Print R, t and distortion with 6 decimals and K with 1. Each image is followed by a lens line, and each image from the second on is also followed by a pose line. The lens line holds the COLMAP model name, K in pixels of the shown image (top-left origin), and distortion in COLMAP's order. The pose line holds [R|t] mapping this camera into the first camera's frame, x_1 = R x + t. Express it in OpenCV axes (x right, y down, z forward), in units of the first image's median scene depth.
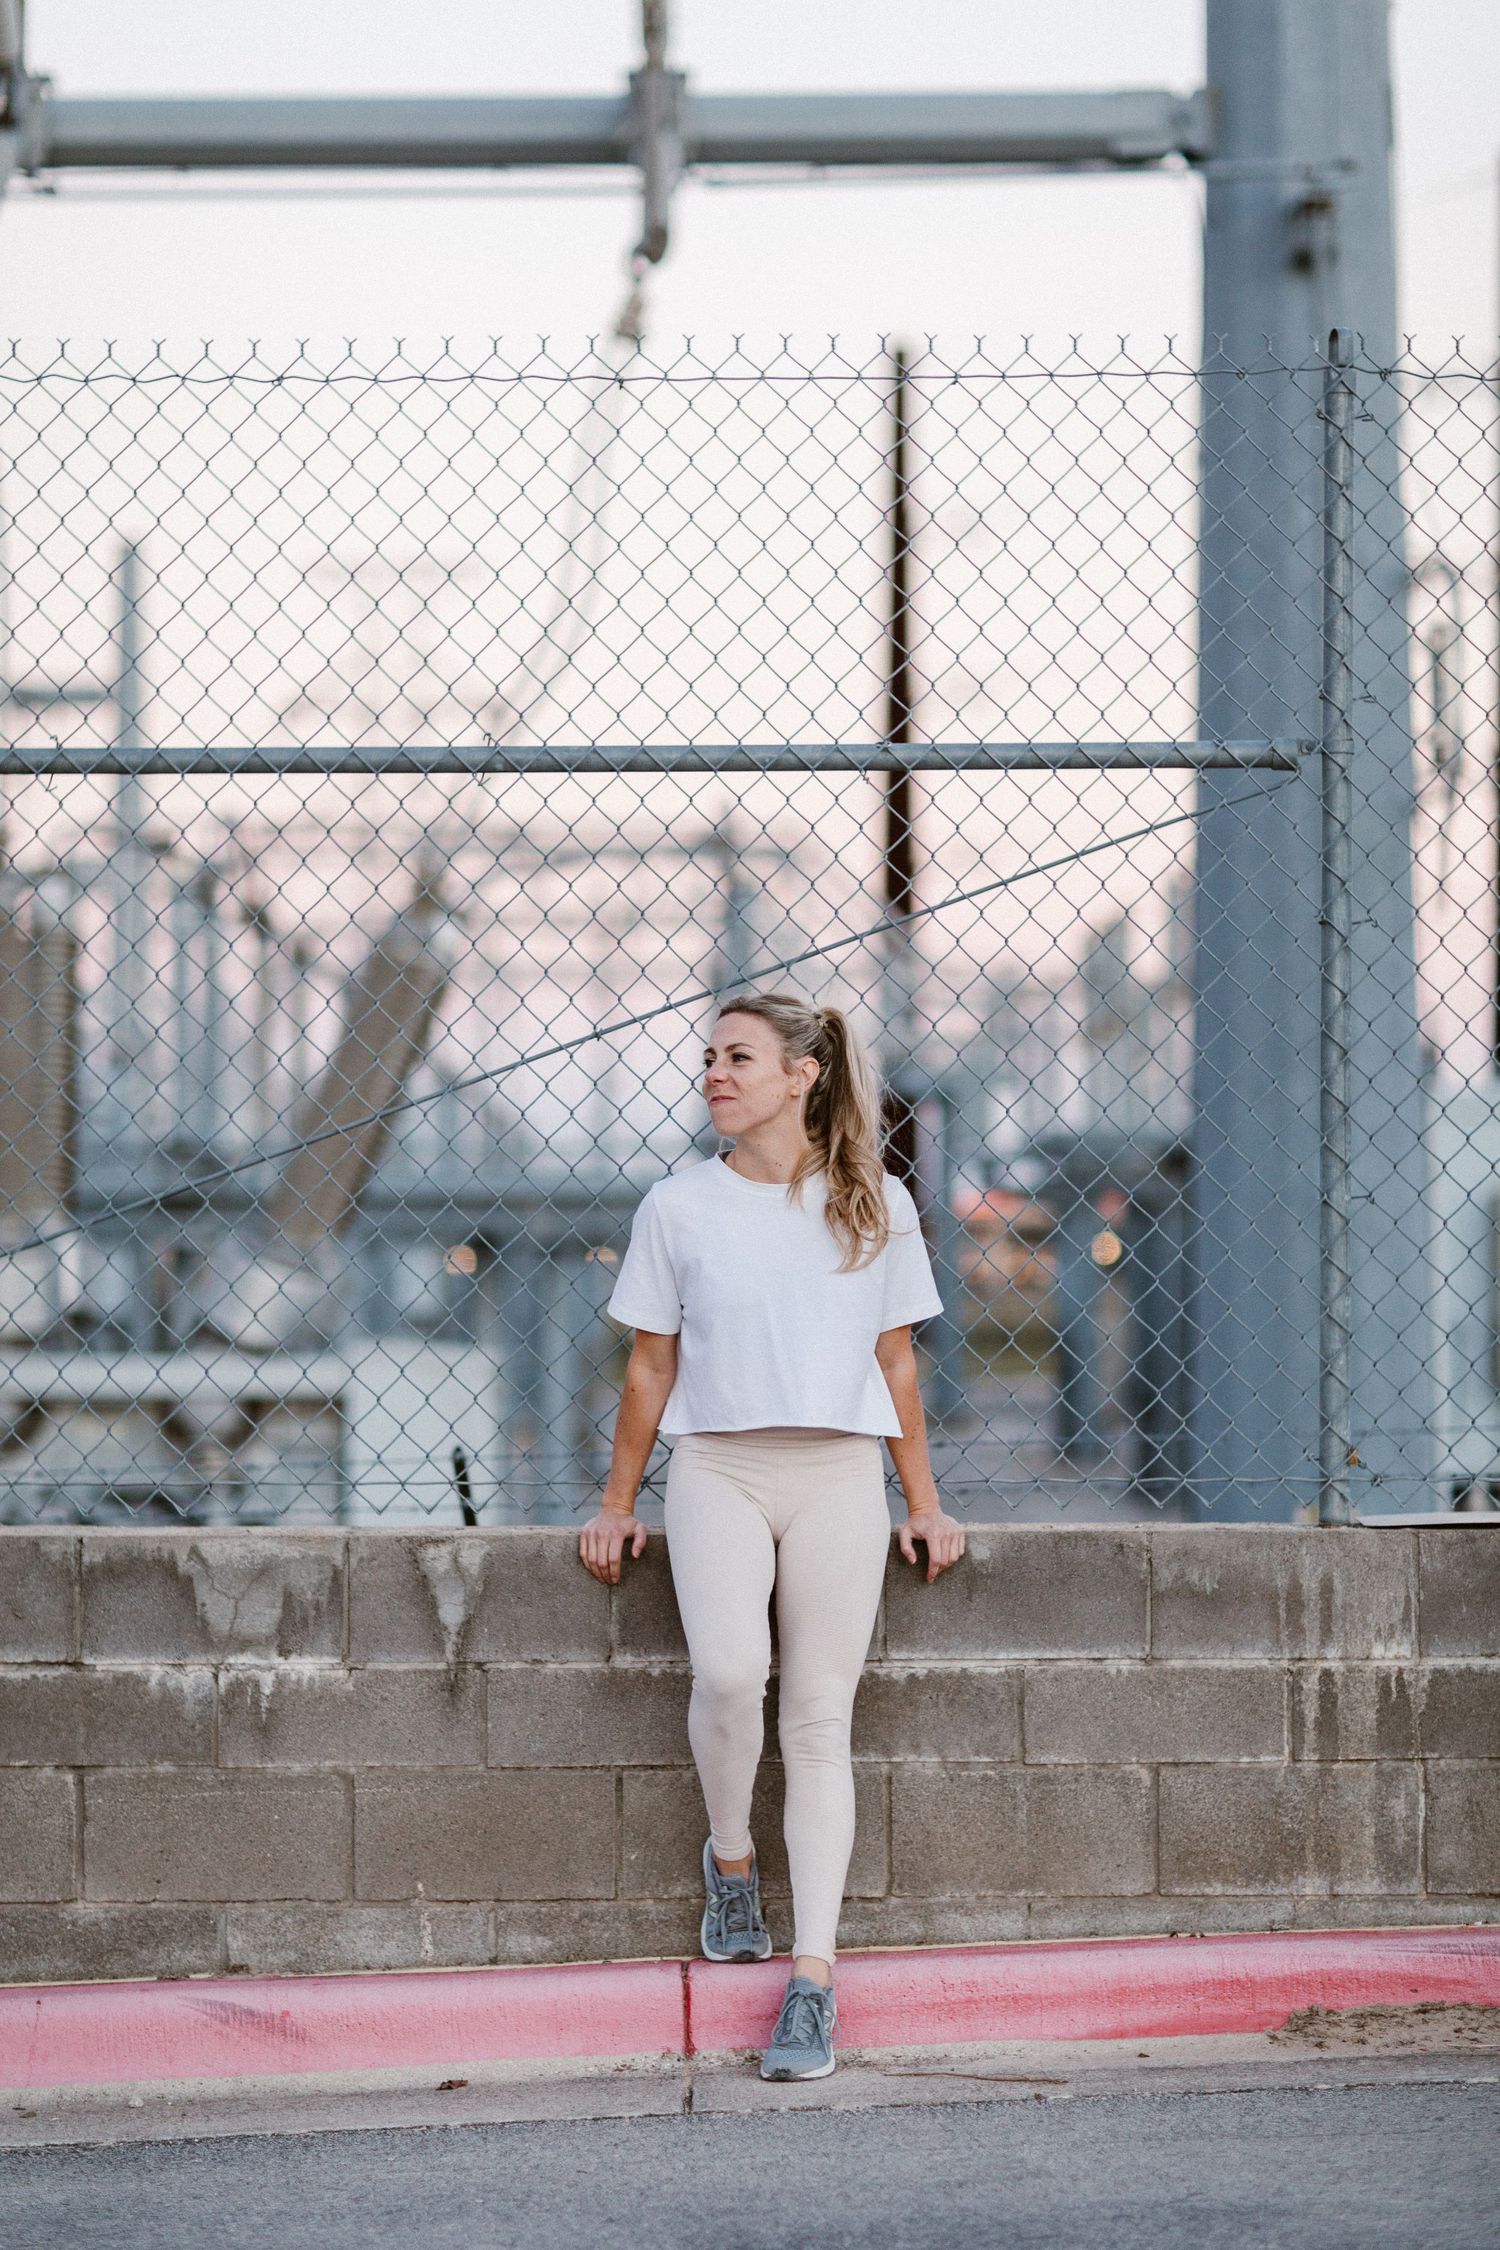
lens RADIAL K [[5729.3, 0, 742.9], [0, 5729.3, 1118.2], [0, 0, 1]] dist [0.097146, 0.000000]
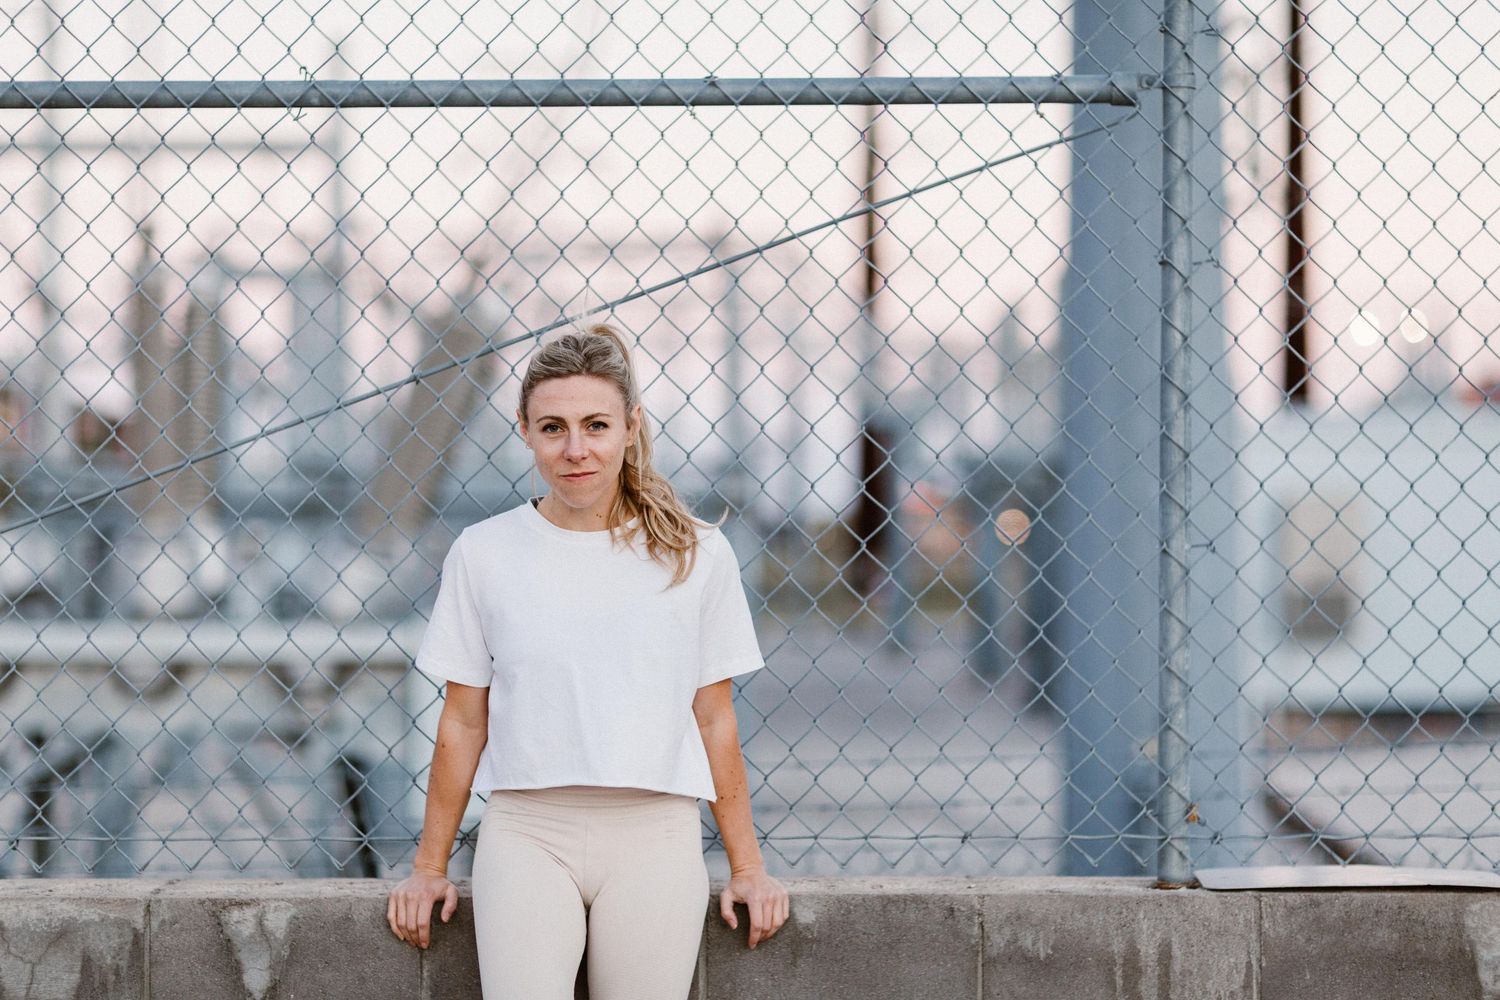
lens RADIAL K [[3819.6, 0, 748.0], [0, 3819.6, 505.6], [0, 0, 1]] dist [0.097146, 0.000000]
pose [[0.999973, 0.000906, -0.007297, 0.036361], [-0.000777, 0.999844, 0.017667, -0.004472], [0.007312, -0.017661, 0.999817, 0.358268]]
